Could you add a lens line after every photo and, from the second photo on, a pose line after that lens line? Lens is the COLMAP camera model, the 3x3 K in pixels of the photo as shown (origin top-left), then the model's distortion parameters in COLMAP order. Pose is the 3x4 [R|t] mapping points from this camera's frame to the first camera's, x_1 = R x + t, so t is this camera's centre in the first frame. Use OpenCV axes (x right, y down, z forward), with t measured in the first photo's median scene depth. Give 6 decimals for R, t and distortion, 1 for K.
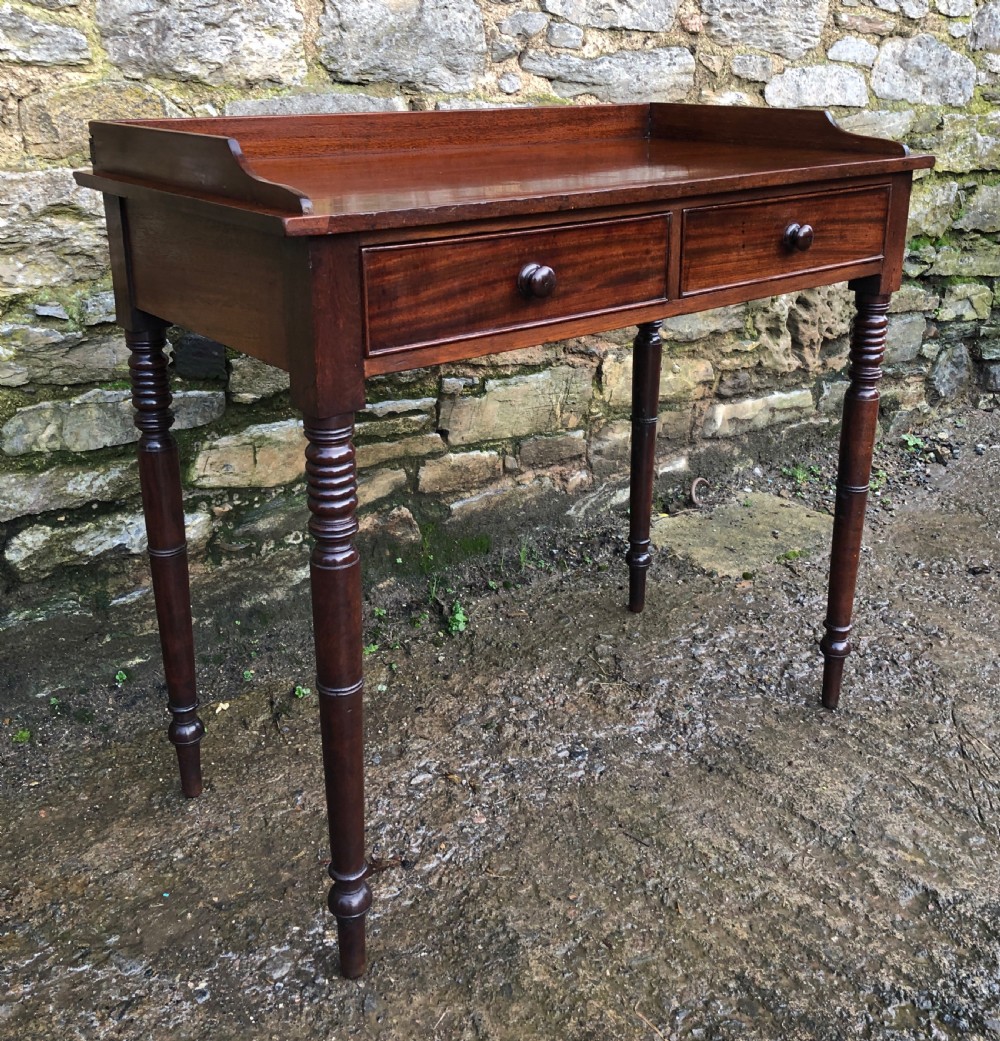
lens RADIAL K [[1143.9, 0, 499.7], [0, 1143.9, 420.2], [0, 0, 1]] dist [0.023695, 0.000070]
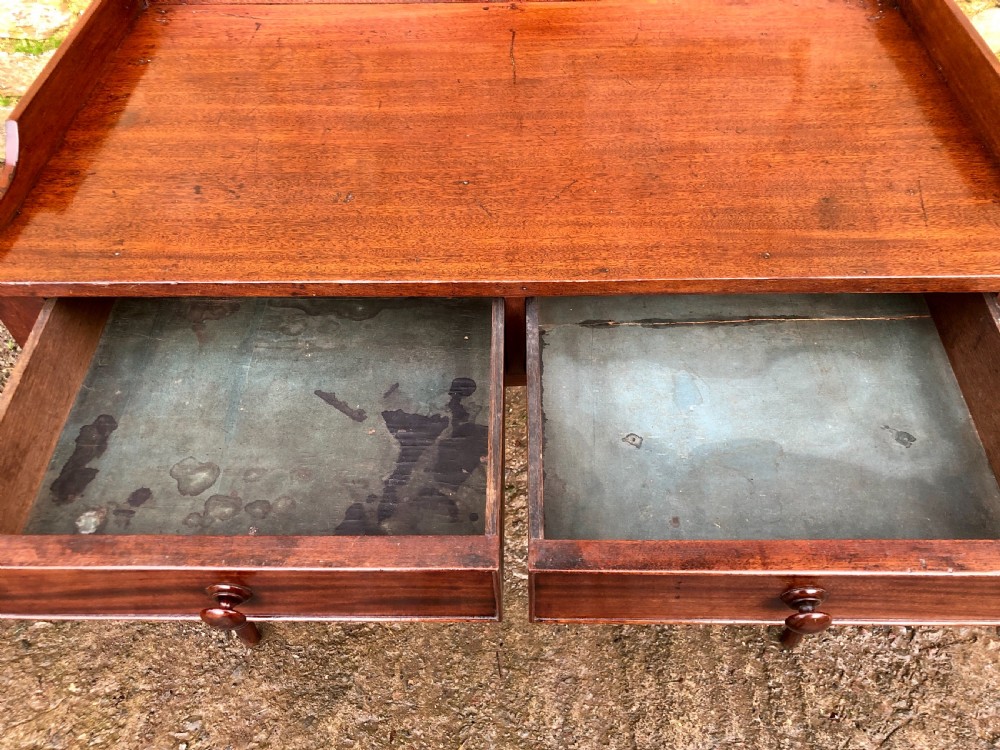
lens RADIAL K [[820.8, 0, 504.1], [0, 820.8, 359.6], [0, 0, 1]] dist [0.015047, -0.001867]
pose [[0.770474, 0.468139, -0.432685, 0.292532], [-0.177278, 0.809327, 0.559966, -0.328275], [0.612326, -0.354733, 0.706556, 0.412382]]
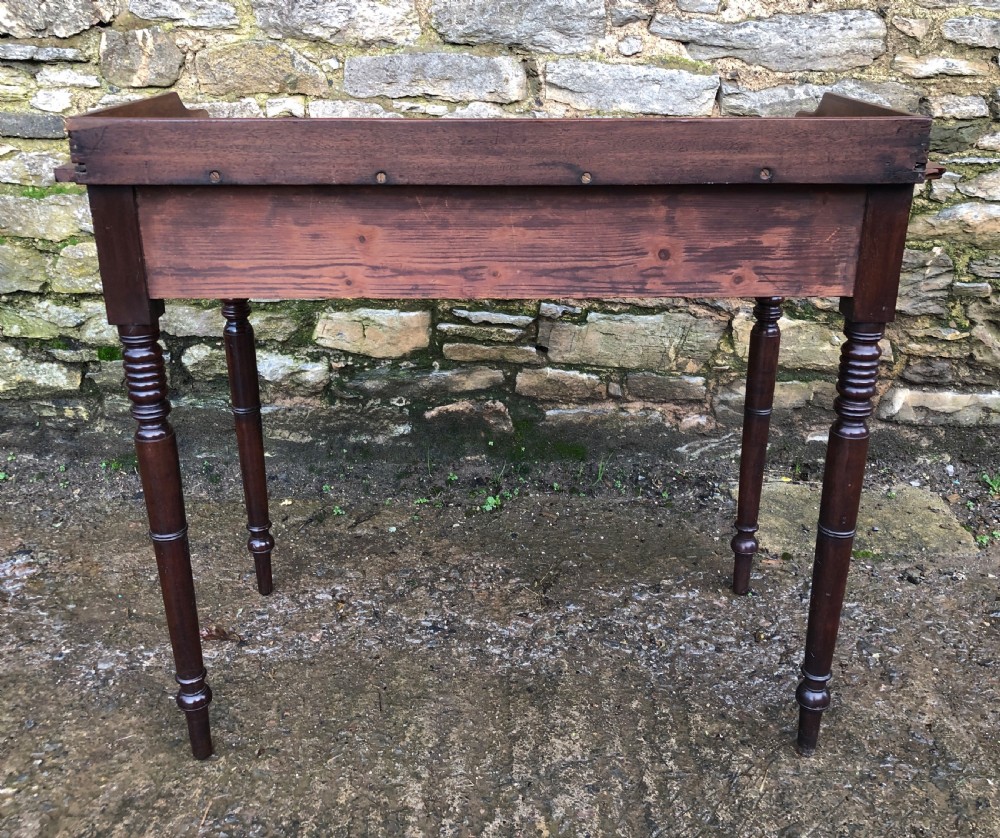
lens RADIAL K [[970.7, 0, 511.3], [0, 970.7, 380.0], [0, 0, 1]] dist [0.029568, -0.024395]
pose [[0.774518, 0.233440, -0.587901, 0.617792], [-0.188756, 0.972361, 0.137427, -0.105134], [0.603733, 0.004530, 0.797174, 0.225803]]
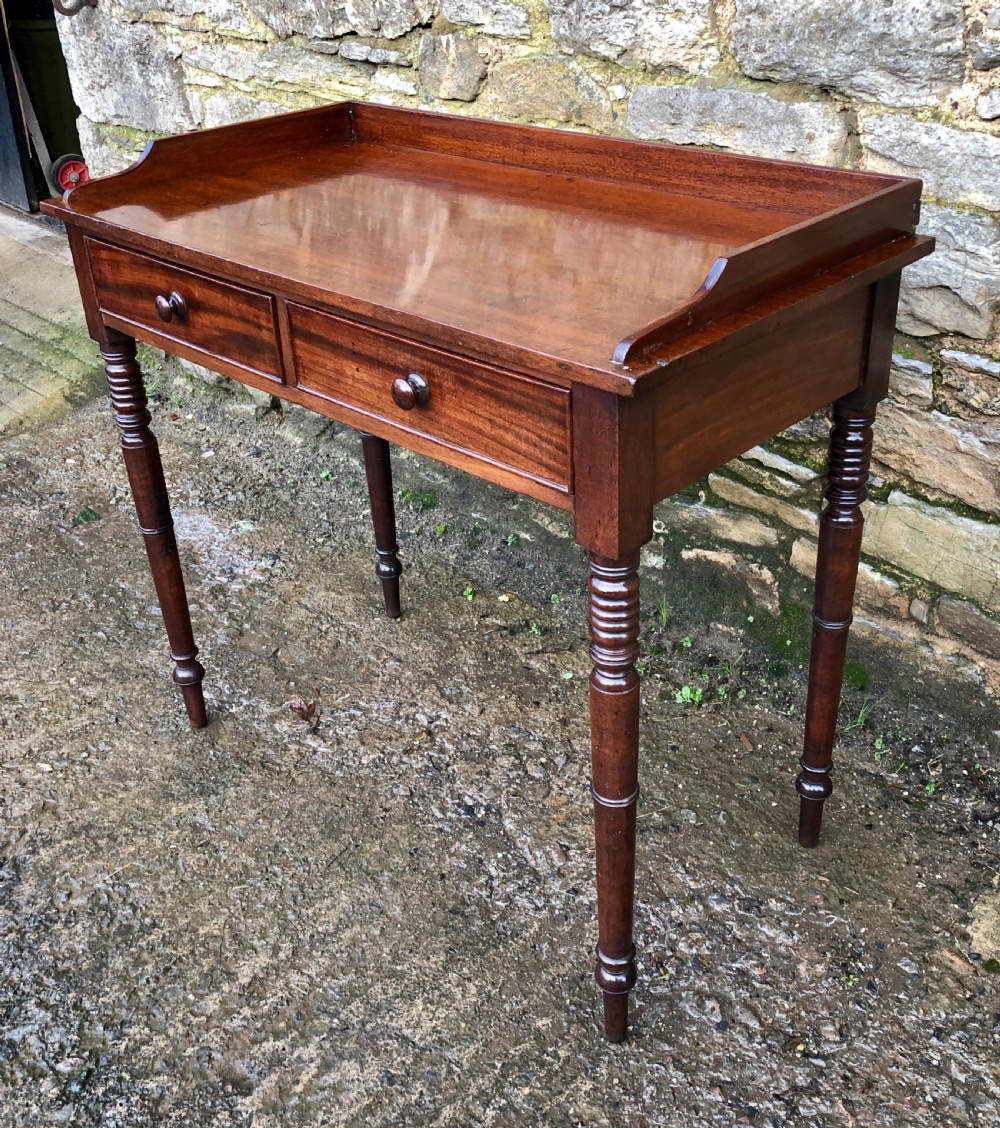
lens RADIAL K [[1203.2, 0, 511.2], [0, 1203.2, 506.0], [0, 0, 1]] dist [0.031955, -0.029166]
pose [[0.121277, 0.460104, -0.879543, 0.809829], [-0.261971, 0.869503, 0.418730, -0.357860], [0.957425, 0.179633, 0.225985, 0.701021]]
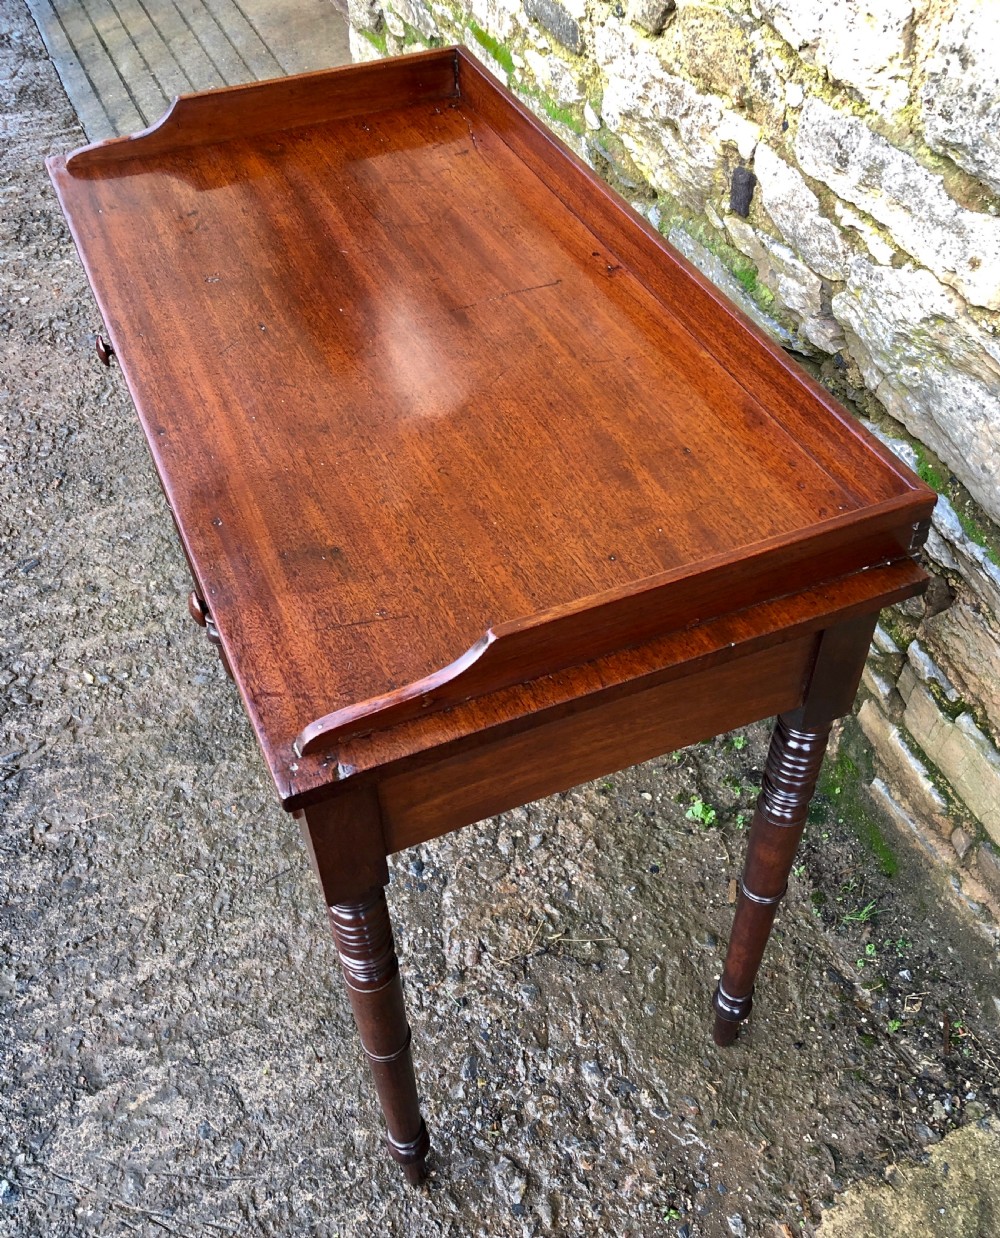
lens RADIAL K [[1203.7, 0, 513.8], [0, 1203.7, 651.8], [0, 0, 1]] dist [0.051315, -0.081300]
pose [[-0.270234, 0.706189, -0.654423, 0.549516], [-0.277131, 0.593893, 0.755308, -0.576570], [0.922048, 0.385471, 0.035217, 0.902031]]
